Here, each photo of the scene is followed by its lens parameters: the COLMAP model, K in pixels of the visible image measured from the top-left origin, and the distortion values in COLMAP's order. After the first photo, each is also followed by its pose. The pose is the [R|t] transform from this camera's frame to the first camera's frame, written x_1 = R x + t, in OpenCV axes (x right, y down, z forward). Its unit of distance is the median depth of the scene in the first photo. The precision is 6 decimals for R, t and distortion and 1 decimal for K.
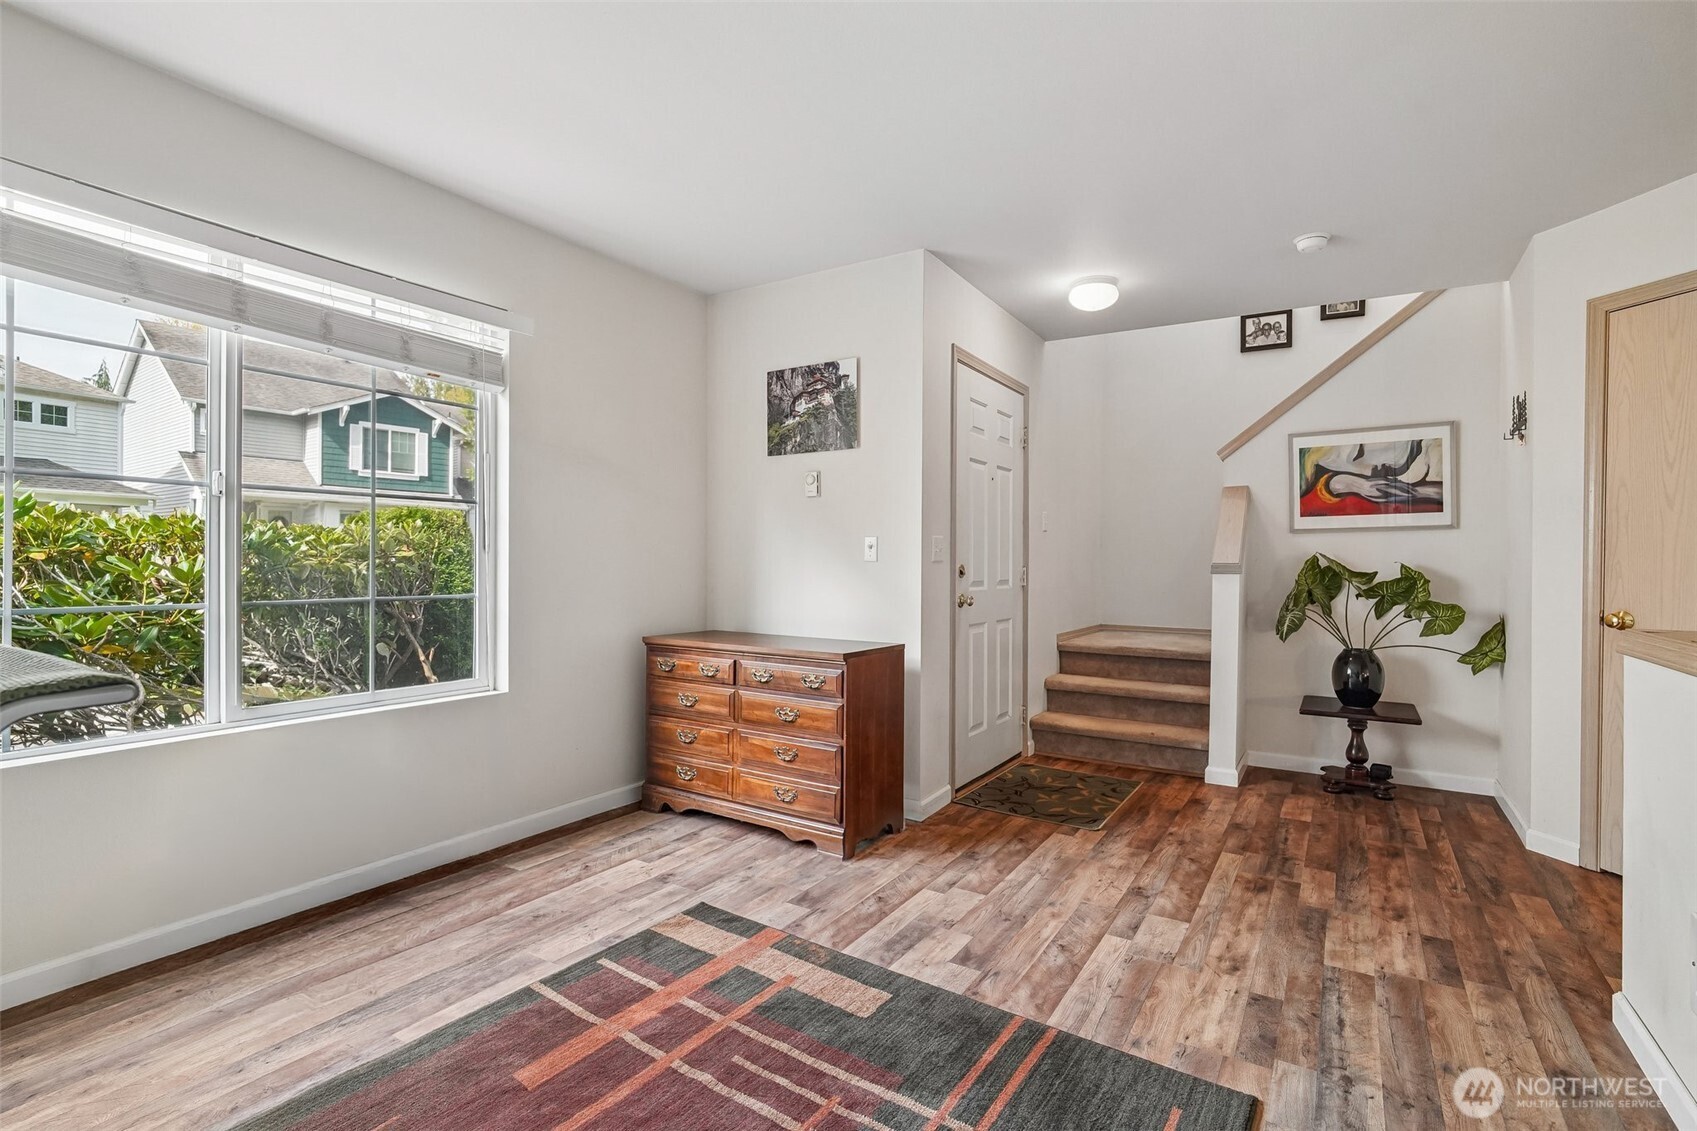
lens RADIAL K [[806.6, 0, 854.5], [0, 806.6, 563.1], [0, 0, 1]] dist [-0.011735, 0.007606]
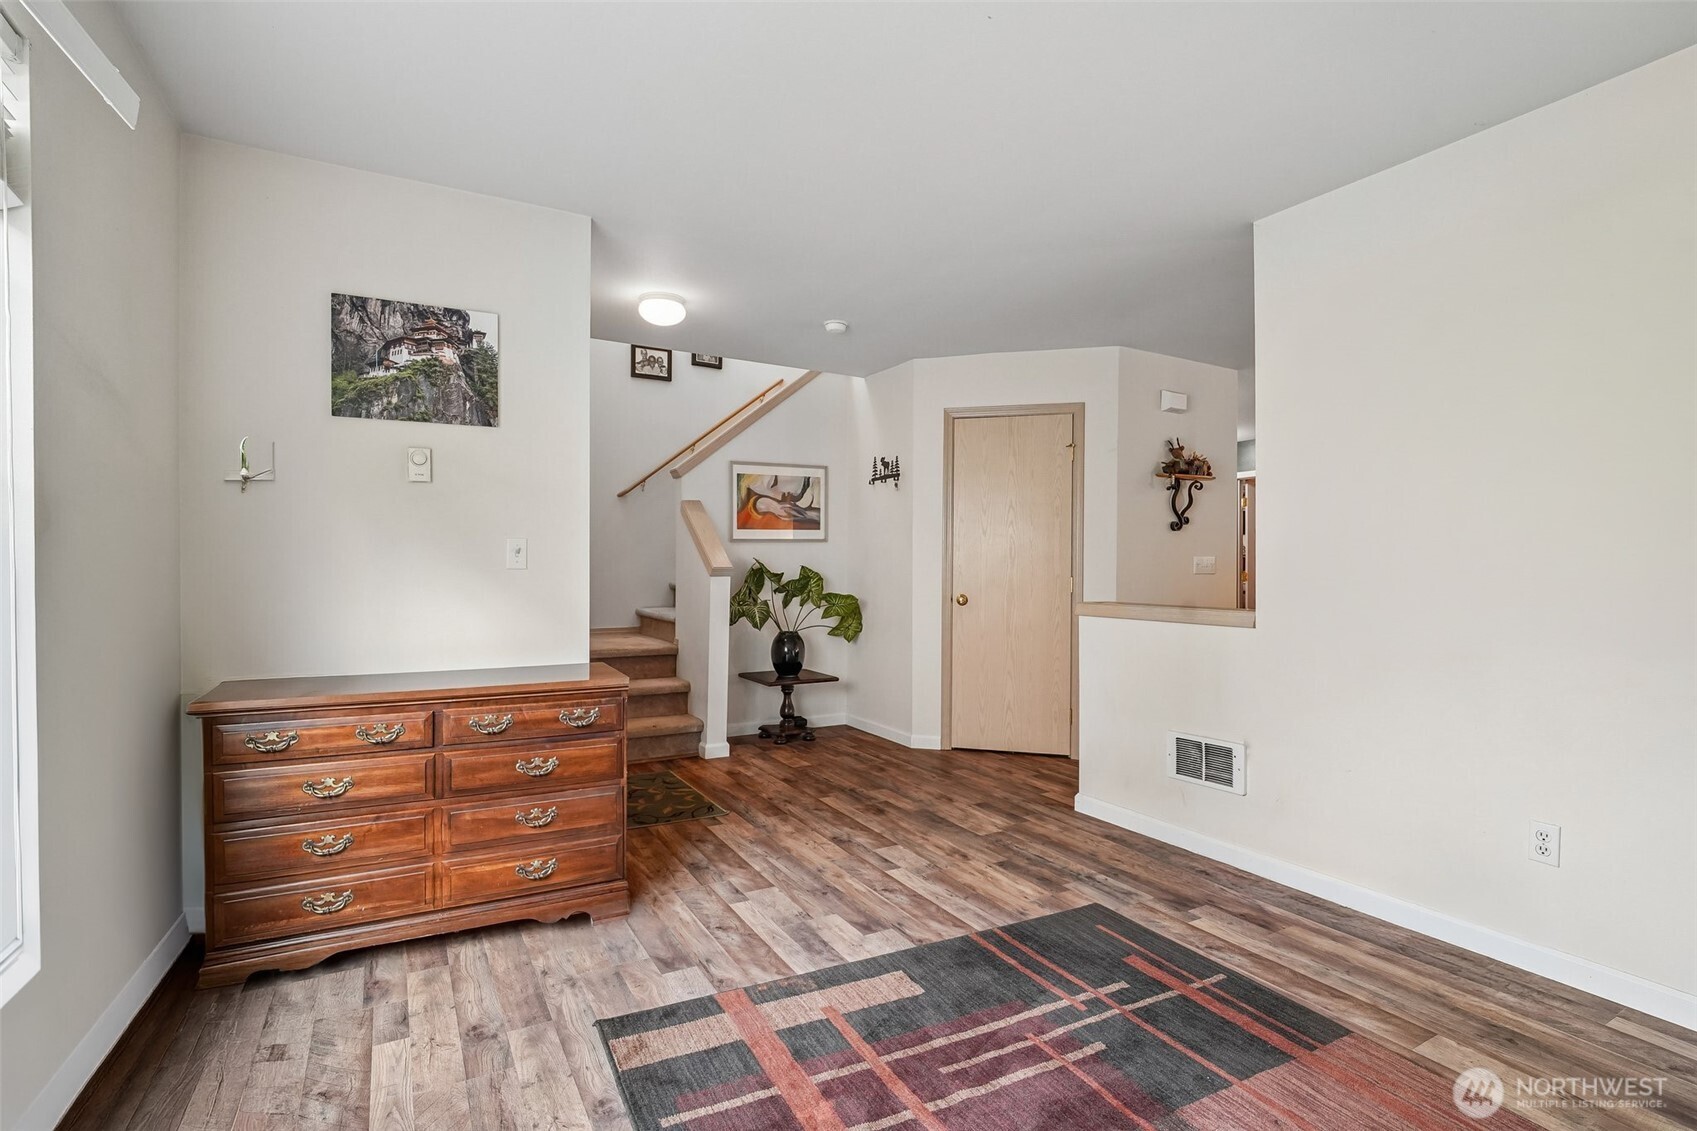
lens RADIAL K [[806.6, 0, 846.3], [0, 806.6, 569.7], [0, 0, 1]] dist [-0.011735, 0.007606]
pose [[0.476580, -0.009052, 0.879085, -0.635970], [0.000644, 0.999950, 0.009948, -0.010921], [-0.879131, -0.004175, 0.476562, 0.371424]]
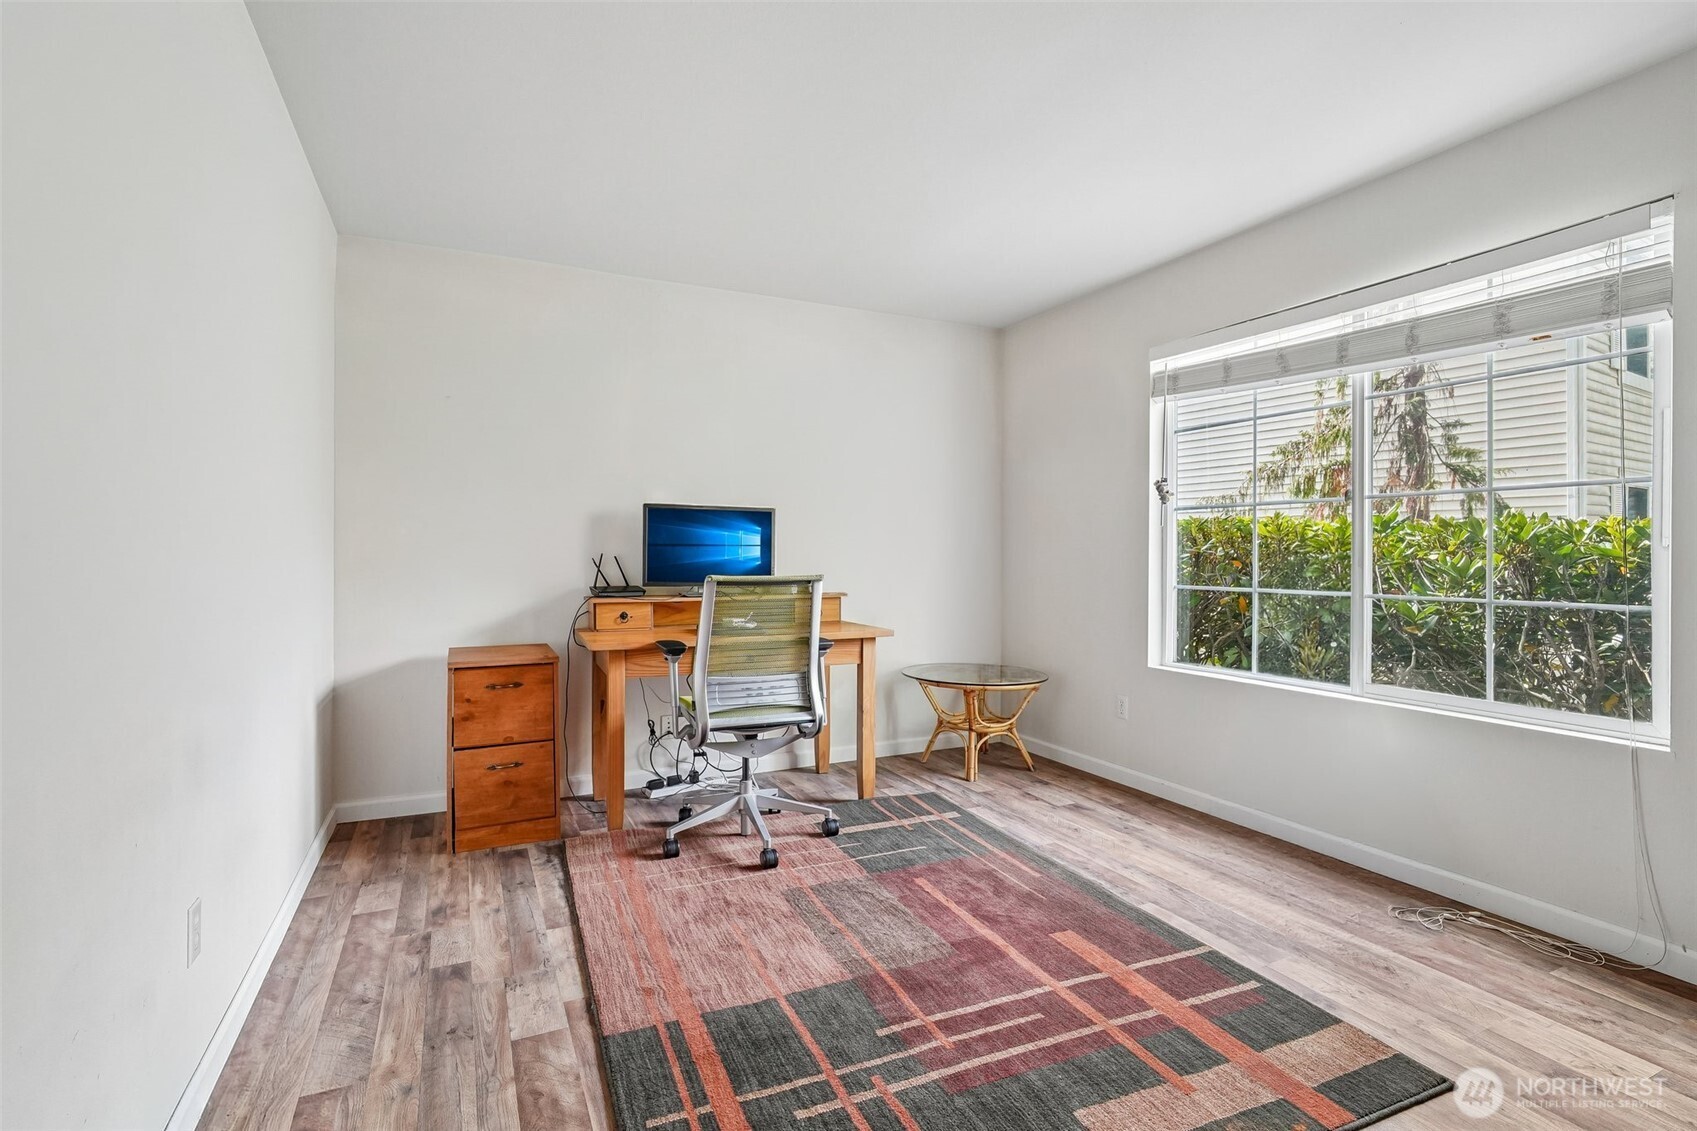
lens RADIAL K [[806.6, 0, 851.9], [0, 806.6, 567.1], [0, 0, 1]] dist [-0.011735, 0.007606]
pose [[-0.531492, 0.004280, -0.847052, 0.531758], [-0.009412, 0.999896, 0.010957, 0.001376], [0.847011, 0.013796, -0.531396, 0.796091]]
